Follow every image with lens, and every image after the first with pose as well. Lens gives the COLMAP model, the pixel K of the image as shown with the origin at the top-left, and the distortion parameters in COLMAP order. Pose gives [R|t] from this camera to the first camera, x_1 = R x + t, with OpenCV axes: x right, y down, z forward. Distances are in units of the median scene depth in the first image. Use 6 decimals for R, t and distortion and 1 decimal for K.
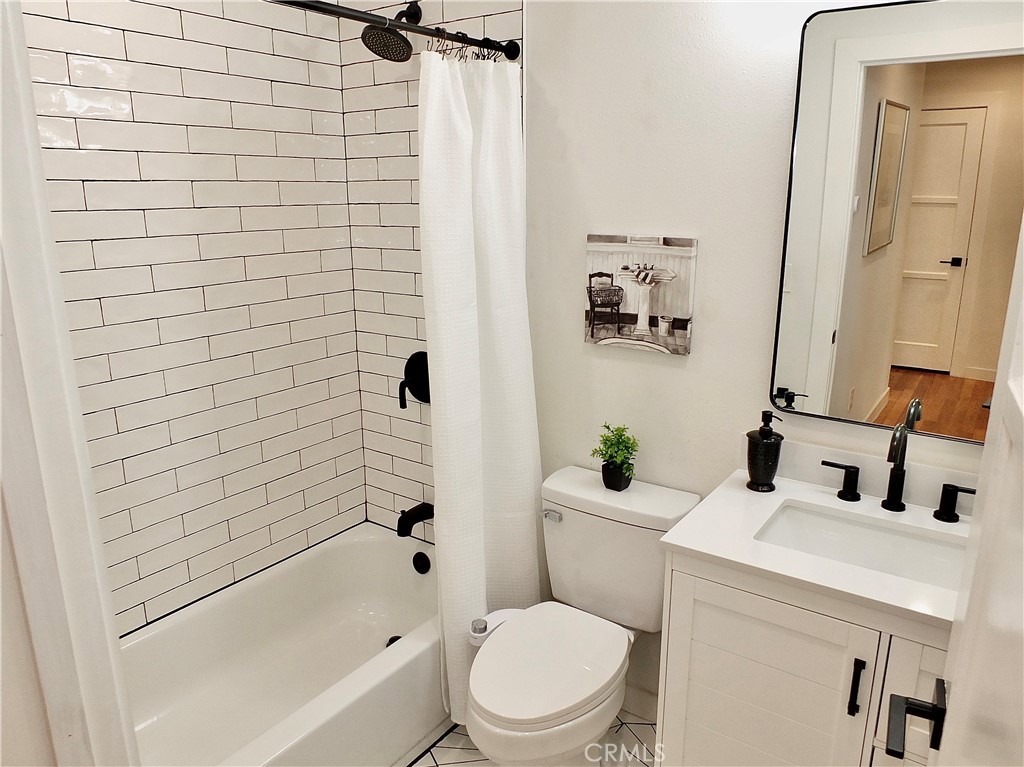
lens RADIAL K [[716.7, 0, 512.0], [0, 716.7, 383.5], [0, 0, 1]] dist [-0.009034, -0.003113]
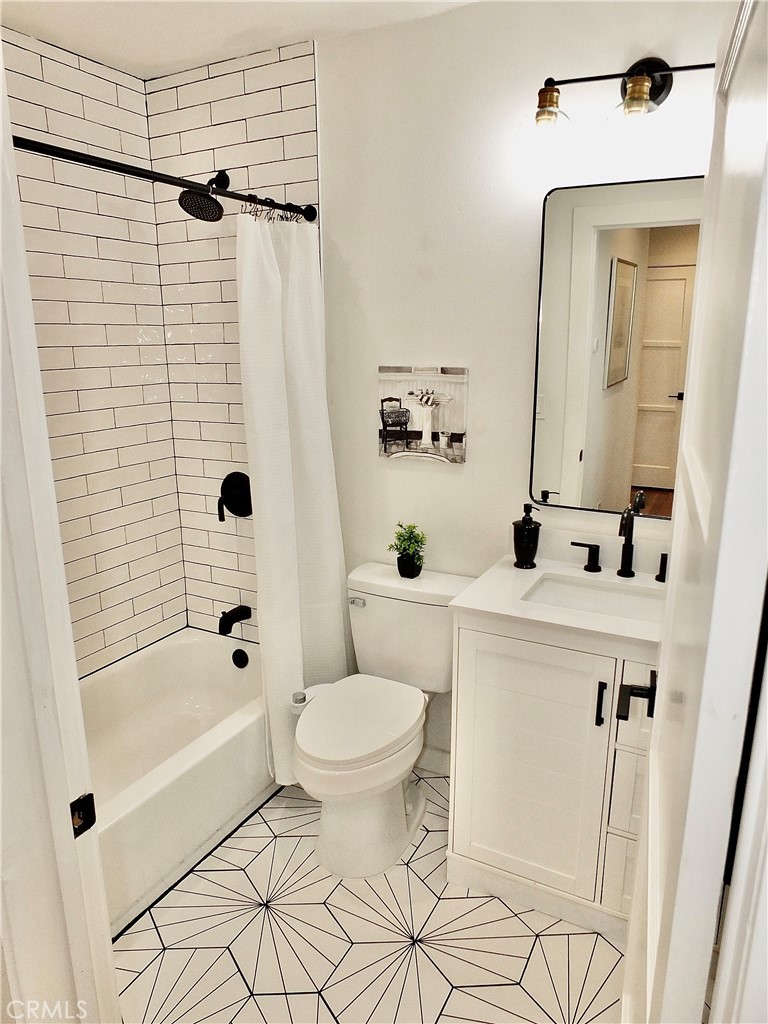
lens RADIAL K [[707.8, 0, 364.1], [0, 707.8, 529.5], [0, 0, 1]] dist [-0.014781, -0.007250]
pose [[0.993307, -0.033230, 0.110622, -0.059179], [0.034053, 0.999405, -0.005558, 0.071322], [-0.110371, 0.009288, 0.993847, -0.176004]]
